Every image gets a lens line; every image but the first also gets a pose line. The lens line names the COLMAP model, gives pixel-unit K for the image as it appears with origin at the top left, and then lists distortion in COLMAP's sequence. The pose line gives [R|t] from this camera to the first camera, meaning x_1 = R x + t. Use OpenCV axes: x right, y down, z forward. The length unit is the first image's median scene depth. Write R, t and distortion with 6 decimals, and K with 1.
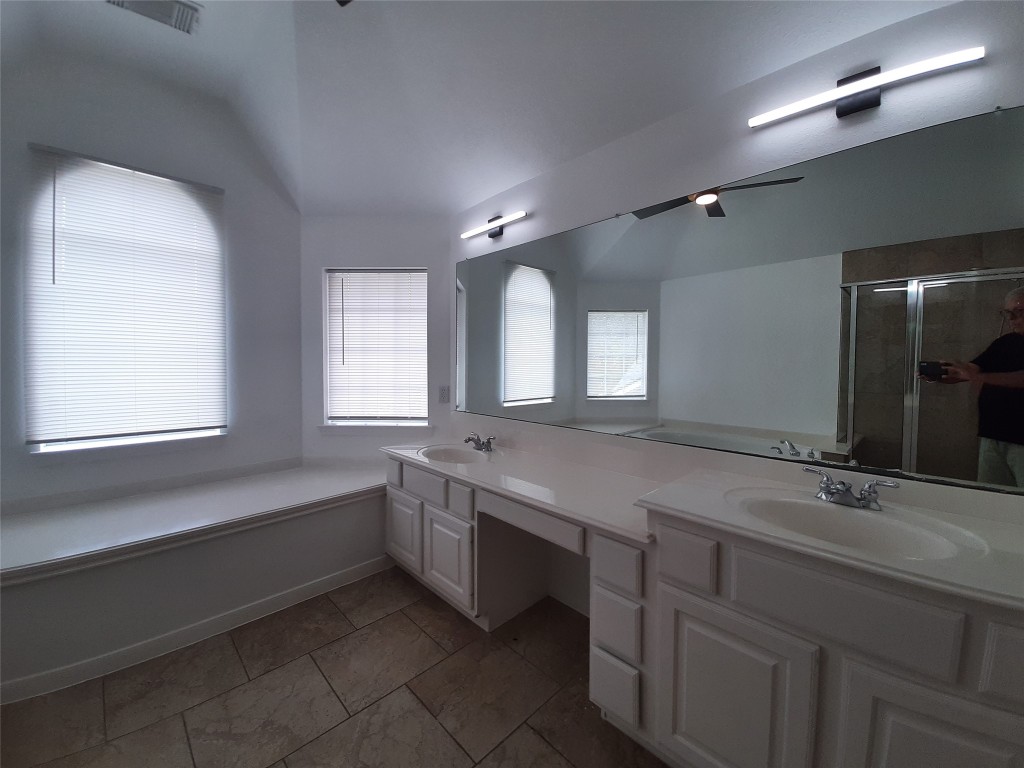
lens RADIAL K [[398.2, 0, 504.9], [0, 398.2, 372.2], [0, 0, 1]] dist [0.012277, -0.011840]
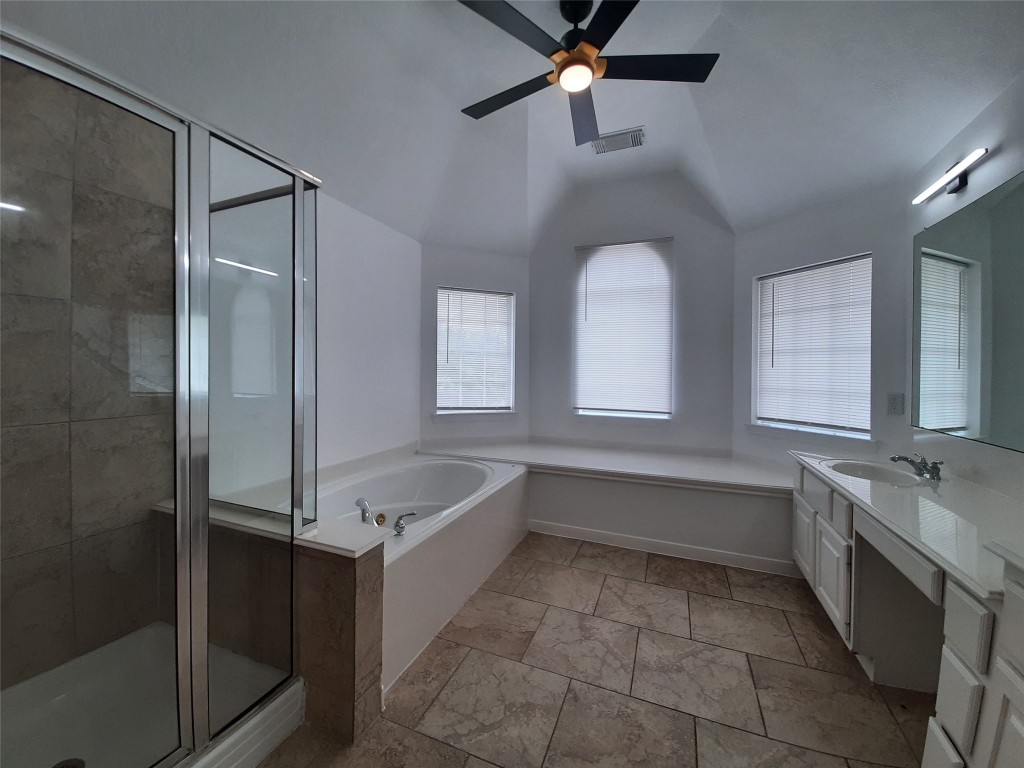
lens RADIAL K [[398.2, 0, 504.9], [0, 398.2, 372.2], [0, 0, 1]] dist [0.012277, -0.011840]
pose [[0.396995, 0.007444, -0.917790, 0.356522], [-0.031889, 0.999475, -0.005687, 0.029101], [0.917266, 0.031525, 0.397024, -0.047322]]
